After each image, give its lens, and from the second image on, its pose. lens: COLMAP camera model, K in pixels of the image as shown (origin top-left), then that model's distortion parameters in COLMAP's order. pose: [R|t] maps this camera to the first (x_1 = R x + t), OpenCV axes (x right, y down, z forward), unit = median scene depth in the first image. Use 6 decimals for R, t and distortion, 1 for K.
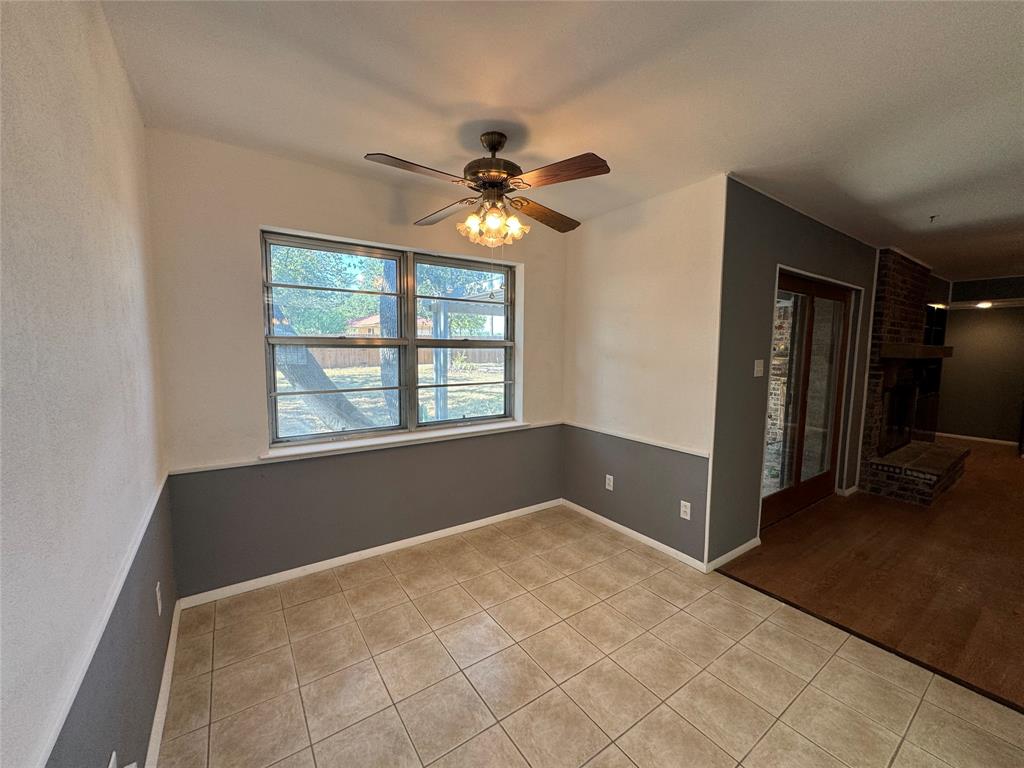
lens RADIAL K [[408.8, 0, 517.6], [0, 408.8, 391.5], [0, 0, 1]] dist [-0.003294, 0.000179]
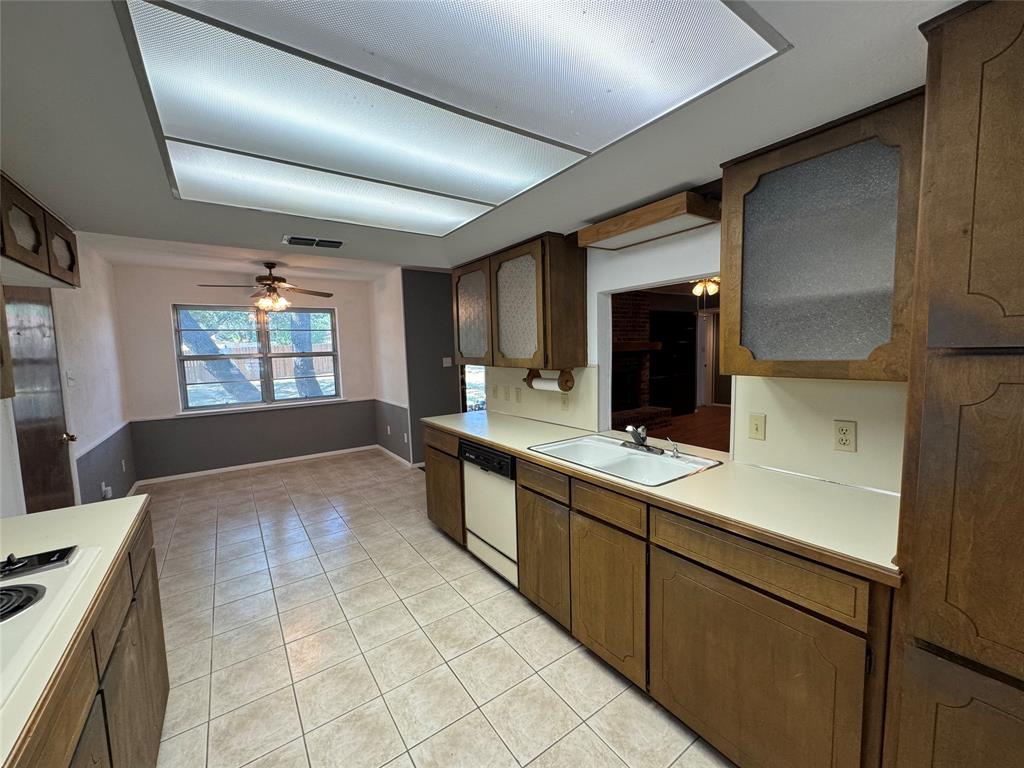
lens RADIAL K [[408.8, 0, 513.3], [0, 408.8, 384.5], [0, 0, 1]] dist [-0.003294, 0.000179]
pose [[0.999314, -0.037024, 0.000183, 0.825997], [0.037018, 0.999048, -0.023094, 0.094108], [0.000672, 0.023085, 0.999733, -0.815076]]
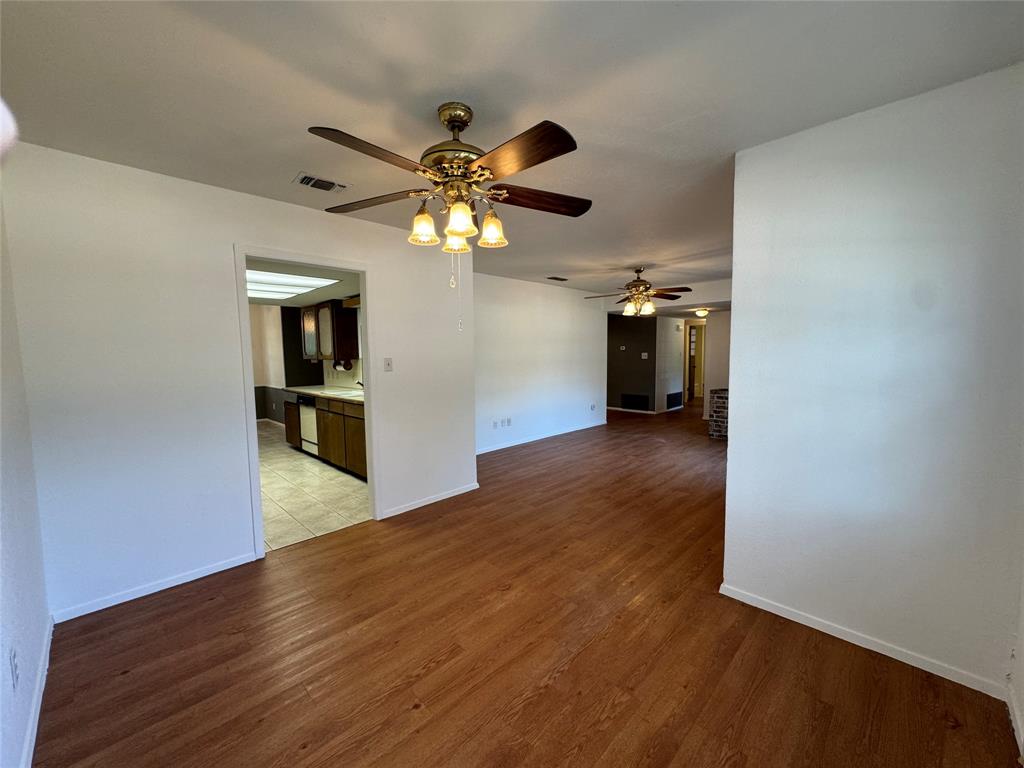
lens RADIAL K [[408.8, 0, 513.2], [0, 408.8, 386.1], [0, 0, 1]] dist [-0.003294, 0.000179]
pose [[0.983140, -0.038083, 0.178845, 1.343089], [0.043357, 0.998730, -0.025673, 0.245539], [-0.177640, 0.032995, 0.983542, -1.918235]]
